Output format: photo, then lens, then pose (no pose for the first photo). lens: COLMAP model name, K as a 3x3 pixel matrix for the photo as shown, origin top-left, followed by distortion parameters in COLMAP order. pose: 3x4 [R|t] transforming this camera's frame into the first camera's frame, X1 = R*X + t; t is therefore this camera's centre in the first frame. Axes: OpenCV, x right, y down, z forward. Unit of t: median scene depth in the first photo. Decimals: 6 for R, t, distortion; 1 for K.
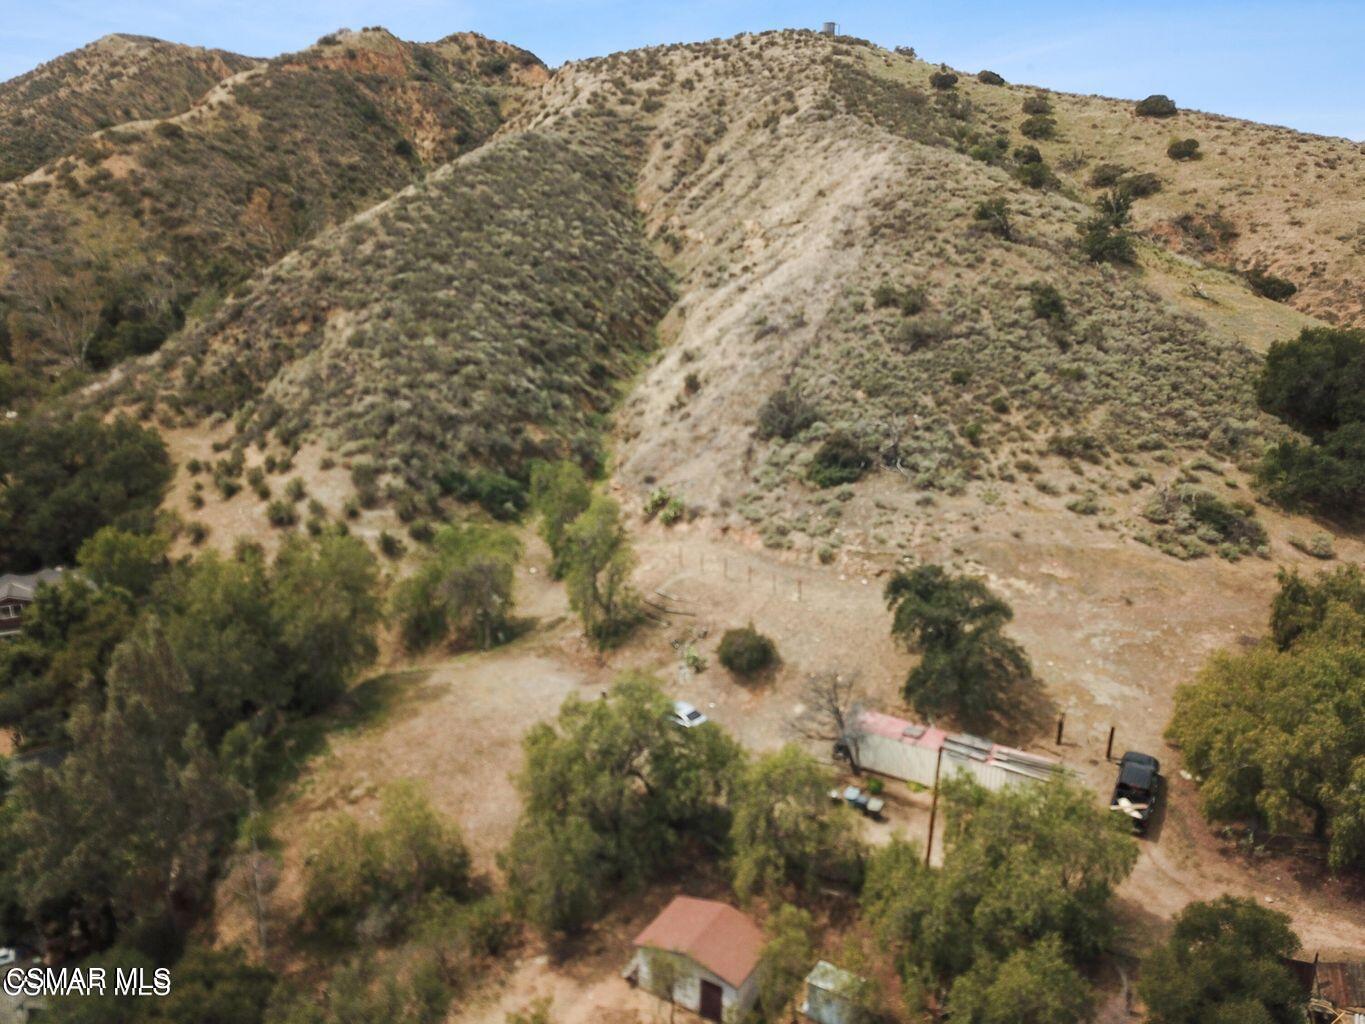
lens RADIAL K [[1026.7, 0, 679.9], [0, 1026.7, 508.0], [0, 0, 1]] dist [0.044874, -0.008861]
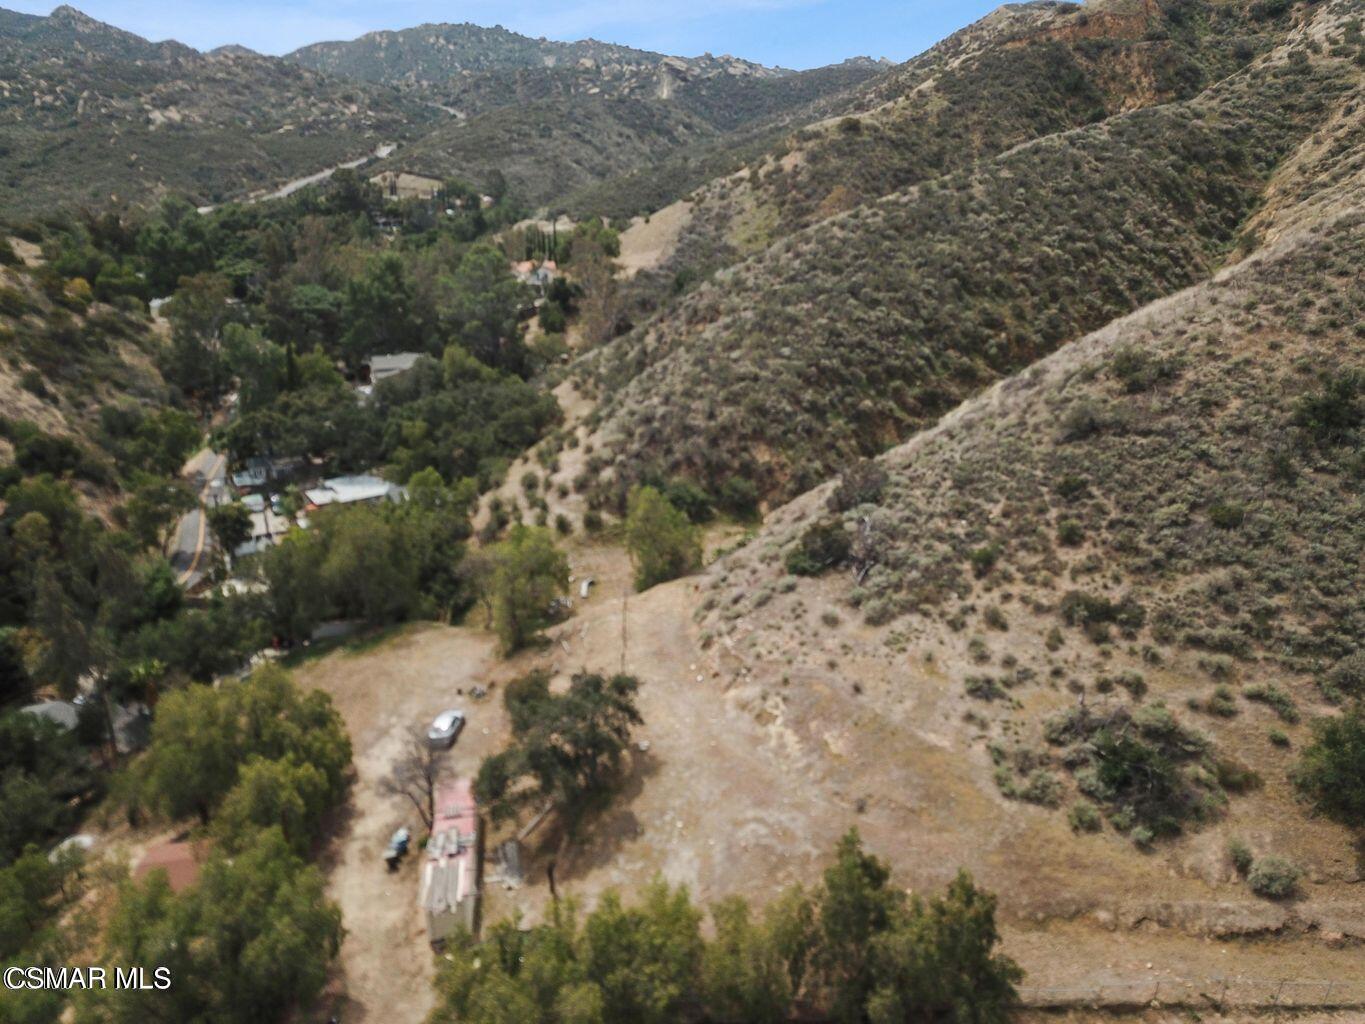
lens RADIAL K [[1026.7, 0, 680.5], [0, 1026.7, 501.8], [0, 0, 1]] dist [0.044874, -0.008861]
pose [[0.676282, 0.217032, -0.703946, 0.537739], [-0.184934, 0.975030, 0.122943, -0.135626], [0.713052, 0.047039, 0.699532, 0.206805]]
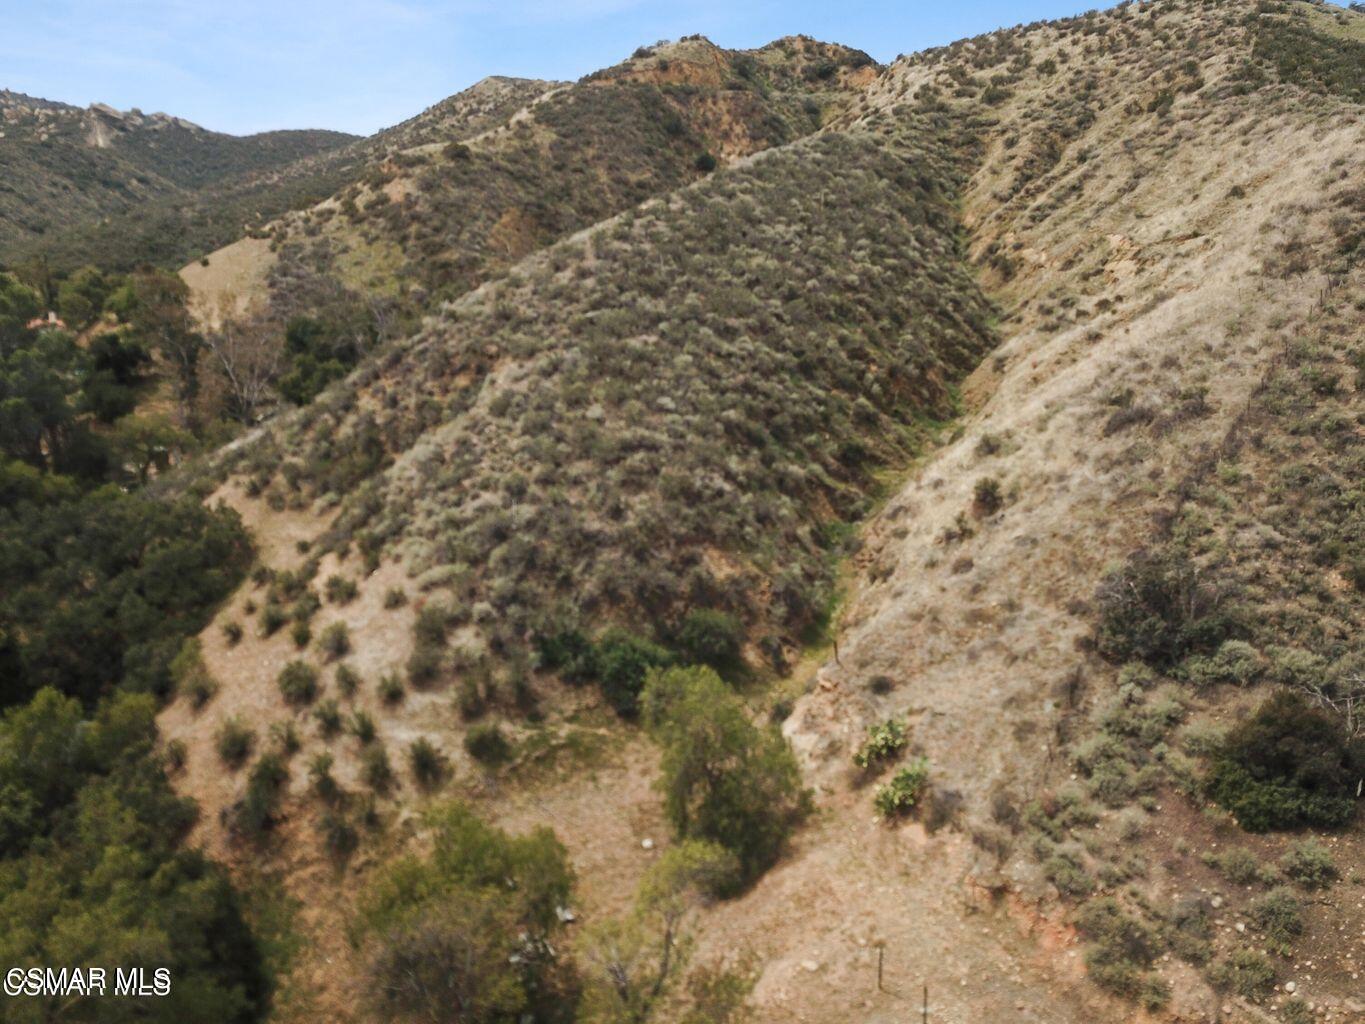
lens RADIAL K [[1026.7, 0, 676.9], [0, 1026.7, 503.5], [0, 0, 1]] dist [0.044874, -0.008861]
pose [[0.946533, 0.071878, -0.314498, 0.030662], [-0.080133, 0.996694, -0.013382, -0.098459], [0.312497, 0.037868, 0.949164, 0.379803]]
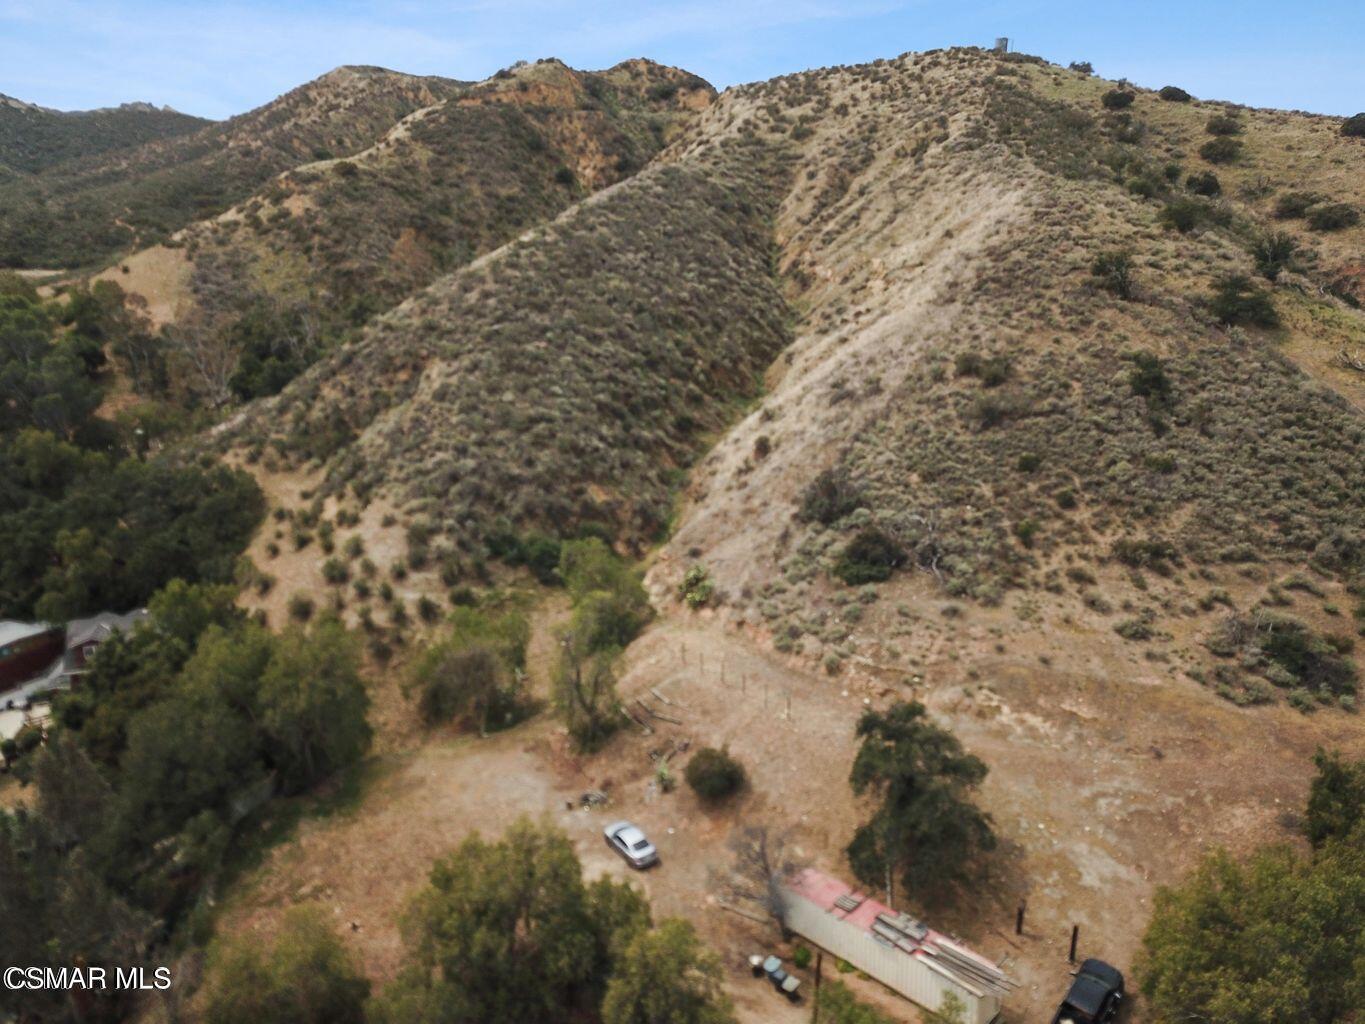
lens RADIAL K [[1026.7, 0, 677.8], [0, 1026.7, 505.4], [0, 0, 1]] dist [0.044874, -0.008861]
pose [[0.981897, 0.046516, -0.183614, 0.116591], [-0.047491, 0.998871, -0.000914, -0.063605], [0.183364, 0.009617, 0.982998, 0.035543]]
